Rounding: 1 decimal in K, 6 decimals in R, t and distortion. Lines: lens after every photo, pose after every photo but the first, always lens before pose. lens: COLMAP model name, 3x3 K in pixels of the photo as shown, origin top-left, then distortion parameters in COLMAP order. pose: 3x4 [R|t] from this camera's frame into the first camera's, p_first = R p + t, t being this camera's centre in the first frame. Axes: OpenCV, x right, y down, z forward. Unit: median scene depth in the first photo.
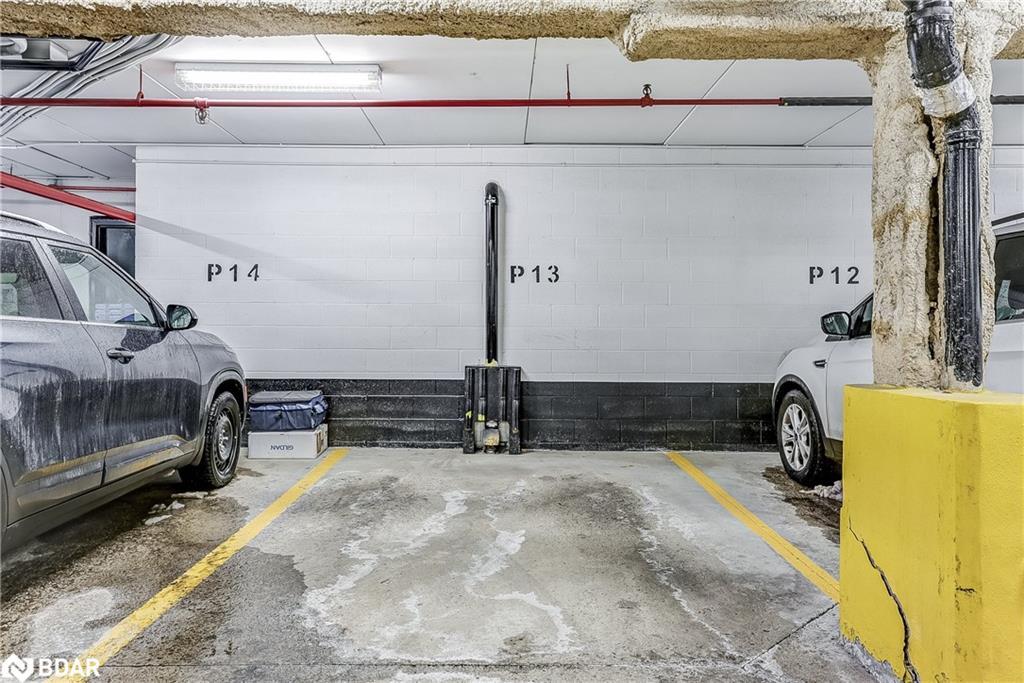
lens RADIAL K [[720.3, 0, 511.5], [0, 720.3, 312.7], [0, 0, 1]] dist [0.002375, 0.000318]
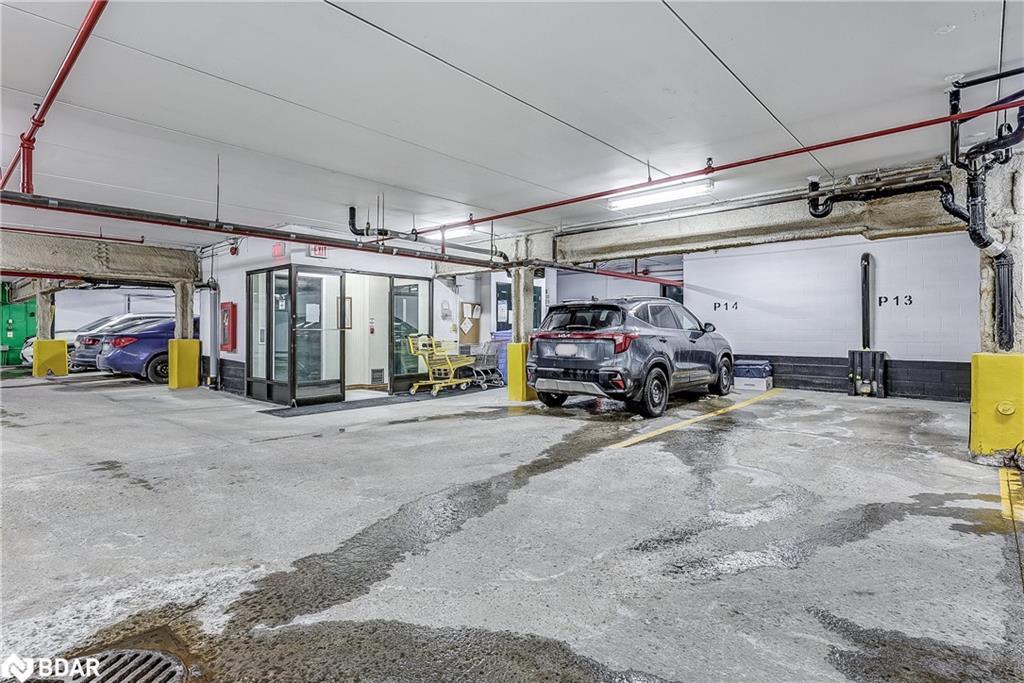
lens RADIAL K [[511.2, 0, 513.4], [0, 511.2, 332.8], [0, 0, 1]] dist [0.000382, 0.000027]
pose [[0.738180, -0.002667, -0.674599, 0.196681], [0.019969, 0.999640, 0.017899, -0.015763], [0.674309, -0.026683, 0.737968, -0.616466]]
